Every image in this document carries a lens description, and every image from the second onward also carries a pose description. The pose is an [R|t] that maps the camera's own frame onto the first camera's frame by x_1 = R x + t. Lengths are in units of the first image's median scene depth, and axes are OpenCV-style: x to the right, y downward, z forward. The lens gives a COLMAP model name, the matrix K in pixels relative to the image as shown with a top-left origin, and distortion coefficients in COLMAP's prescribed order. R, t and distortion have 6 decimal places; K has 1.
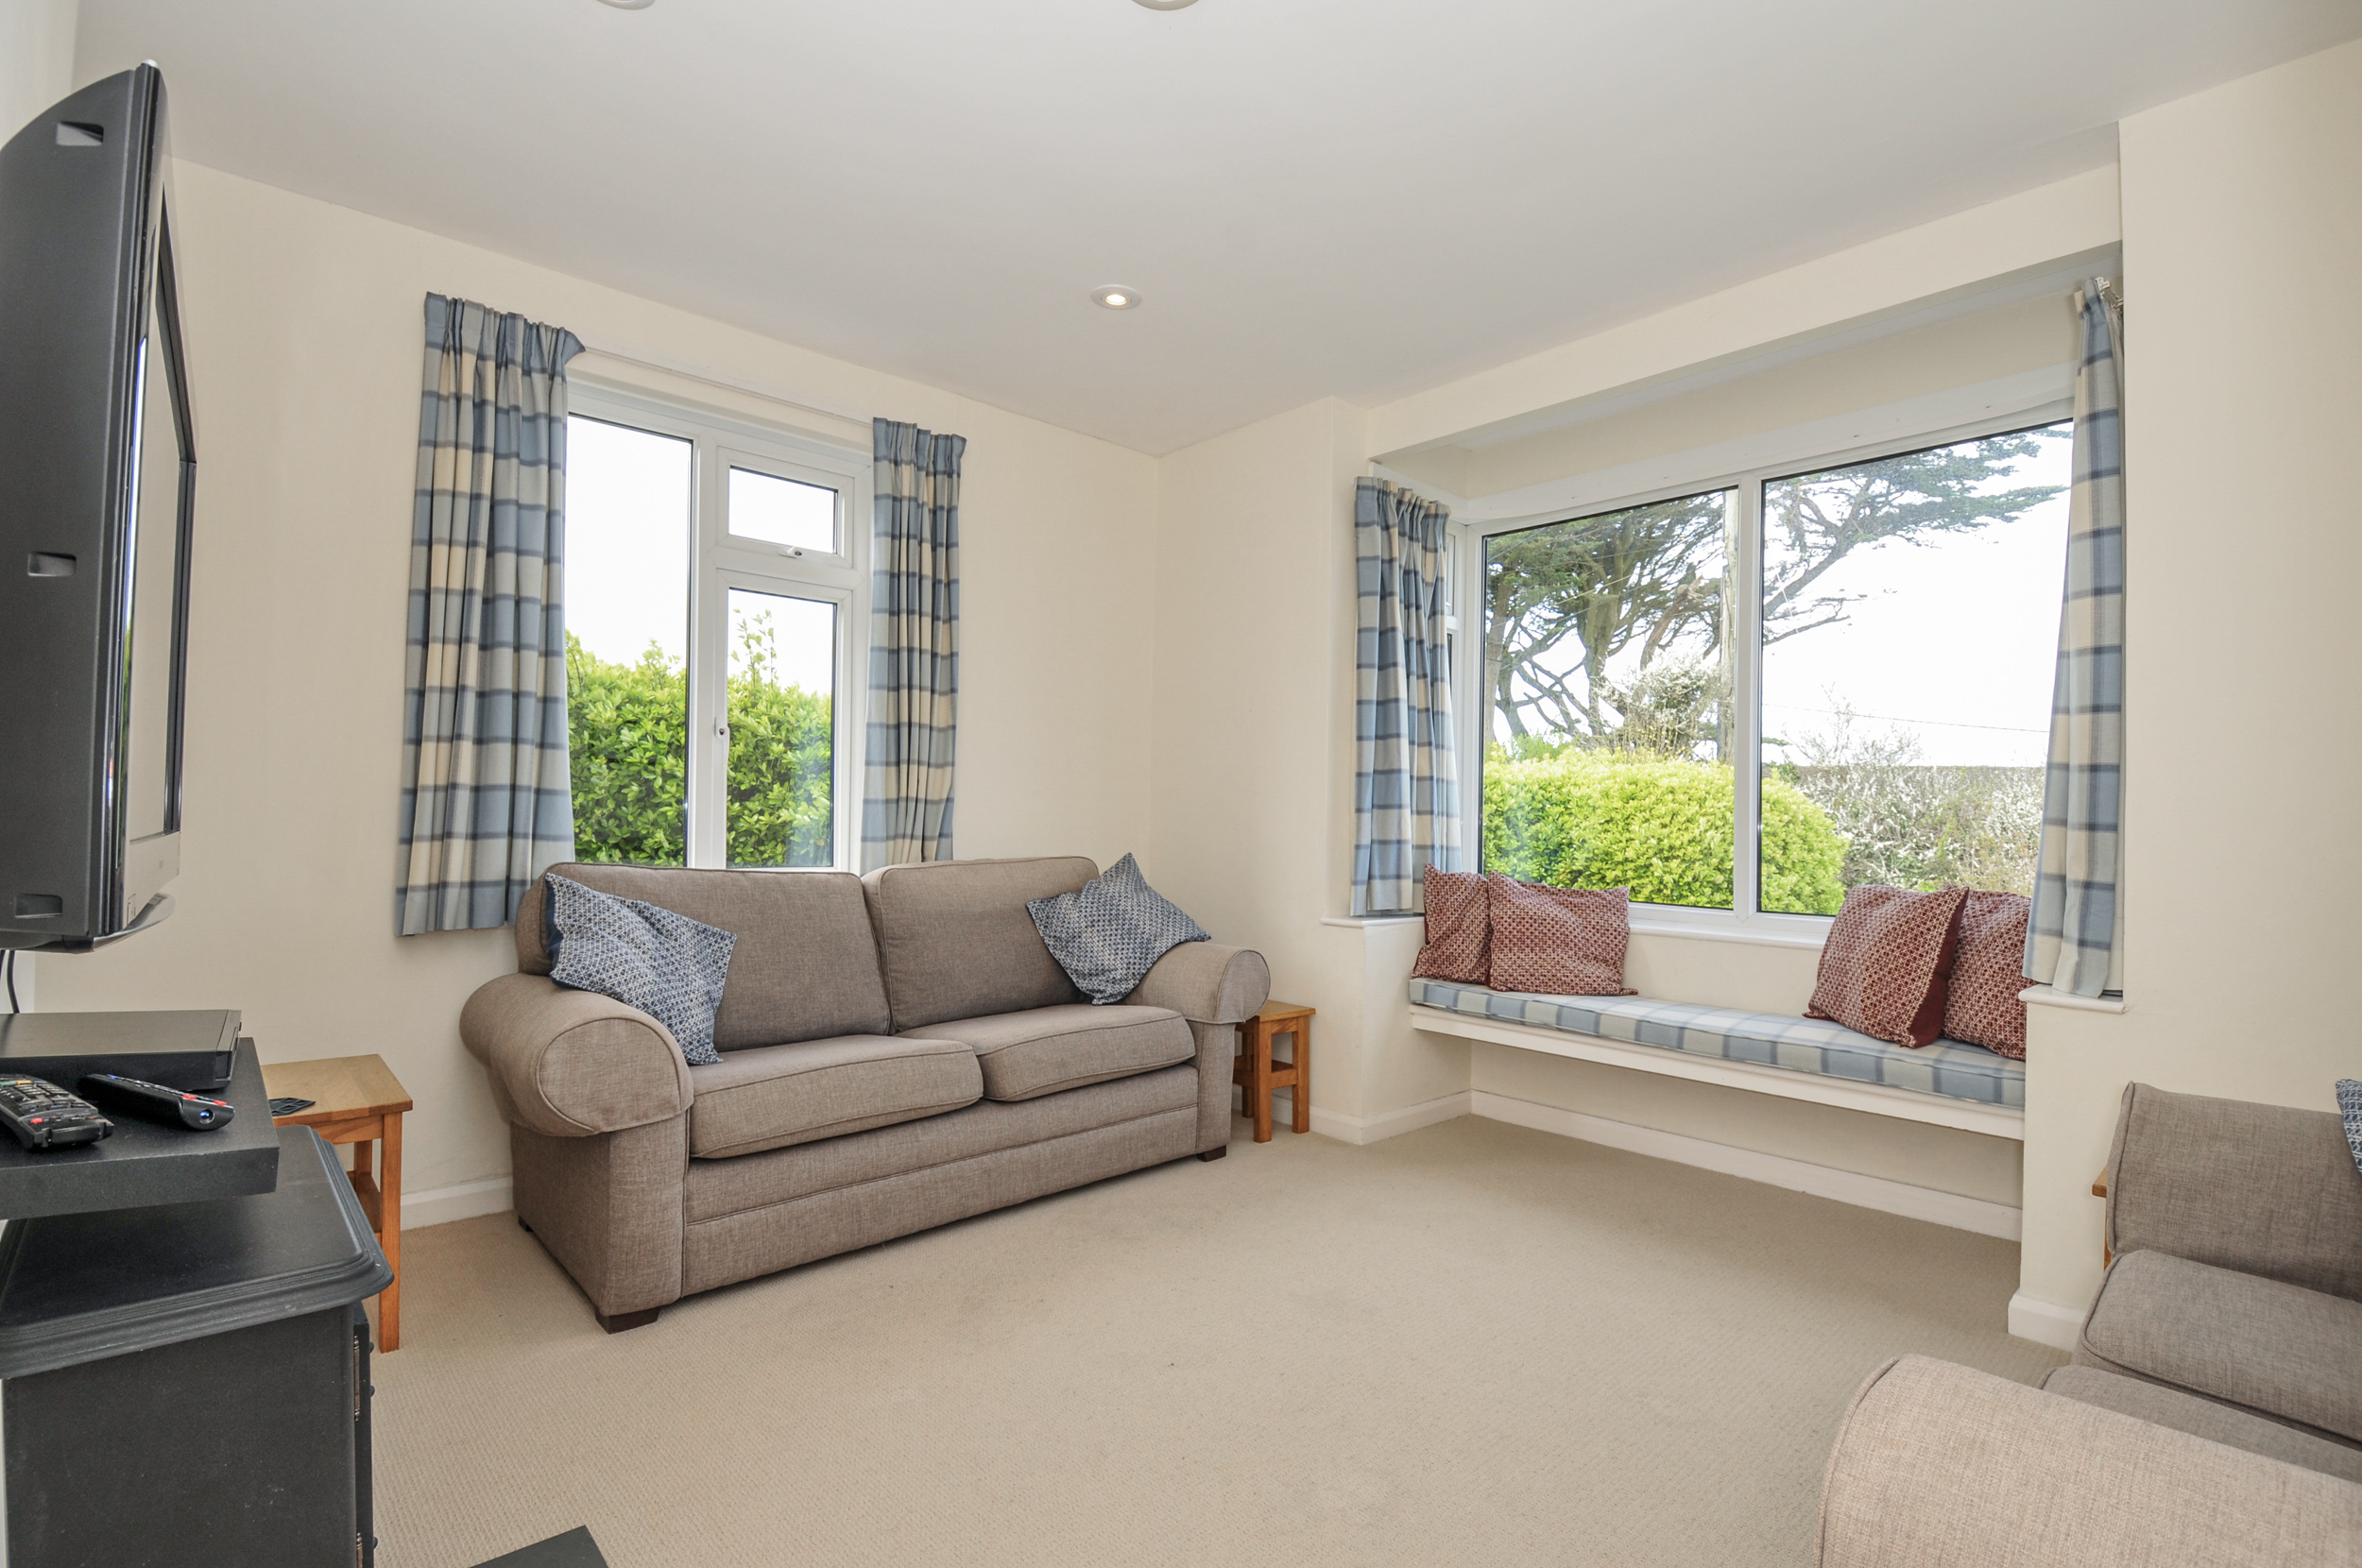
lens RADIAL K [[1125.5, 0, 1181.0], [0, 1125.5, 784.0], [0, 0, 1]] dist [0.000410, -0.000039]
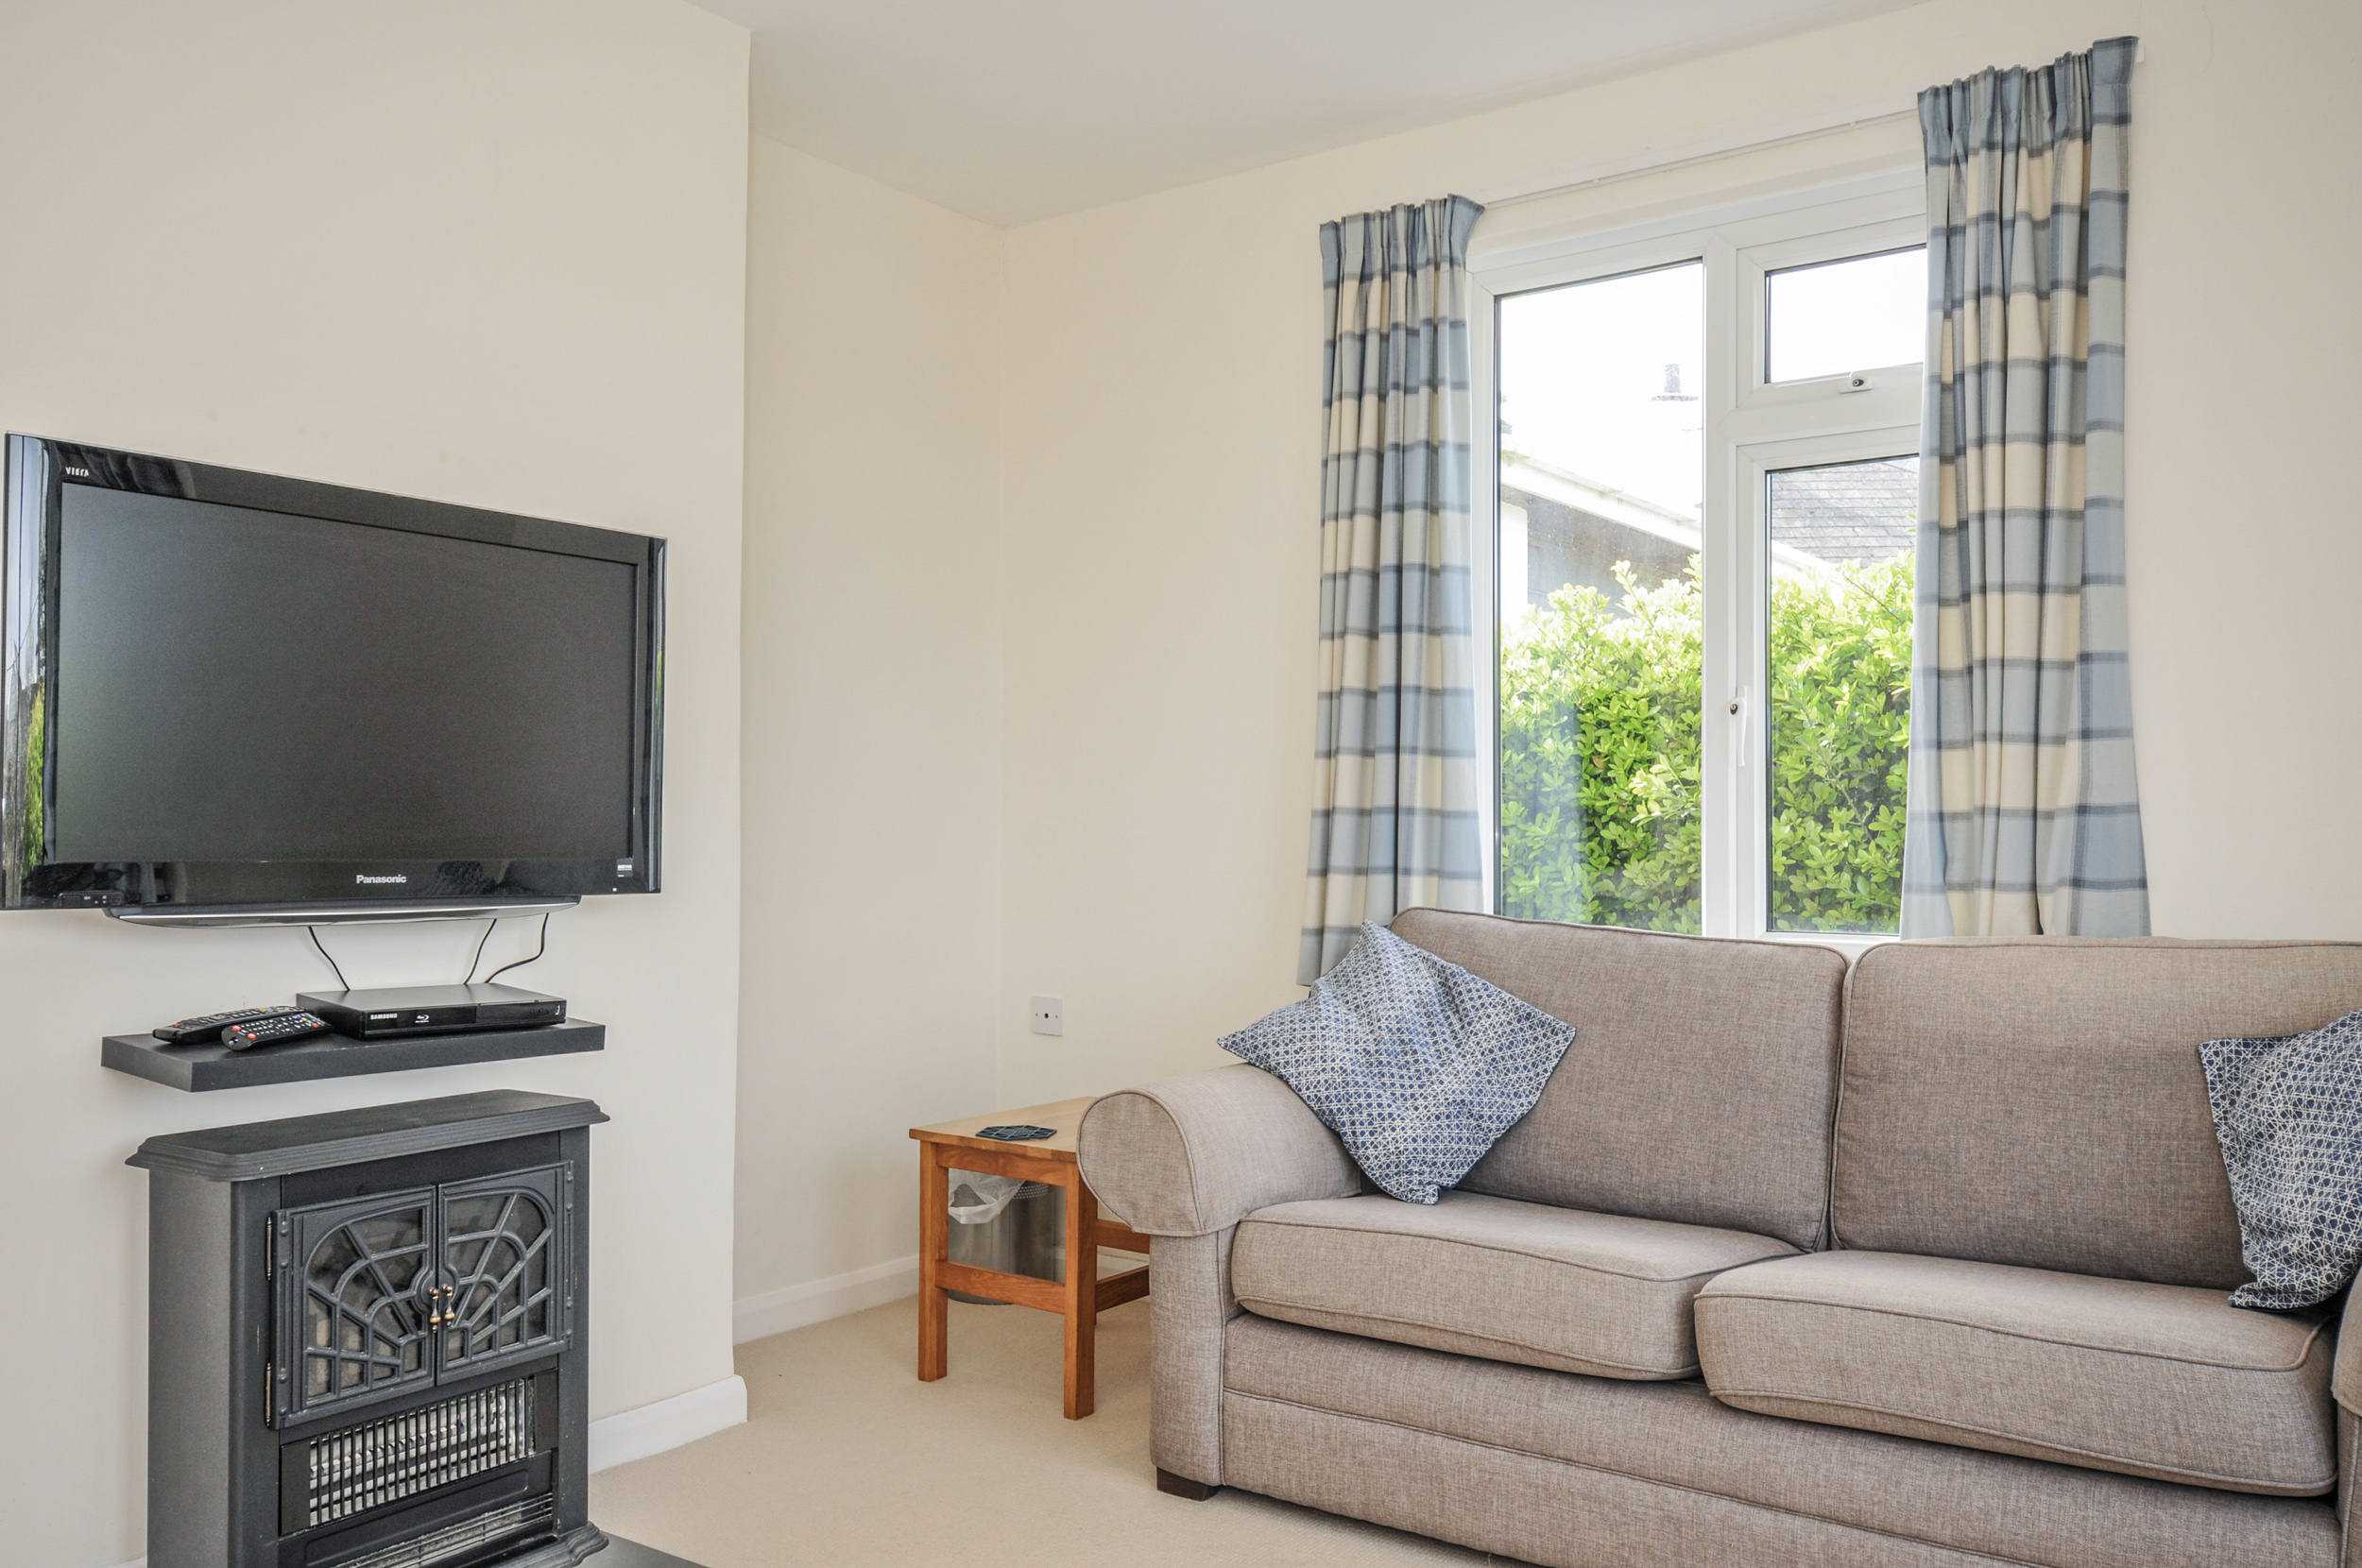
lens RADIAL K [[1818.2, 0, 1191.1], [0, 1818.2, 798.5], [0, 0, 1]] dist [0.022966, -0.004090]
pose [[0.194826, -0.032640, -0.980295, 0.609648], [0.027261, 0.999240, -0.027853, 0.025946], [0.980459, -0.021298, 0.195568, 0.603658]]
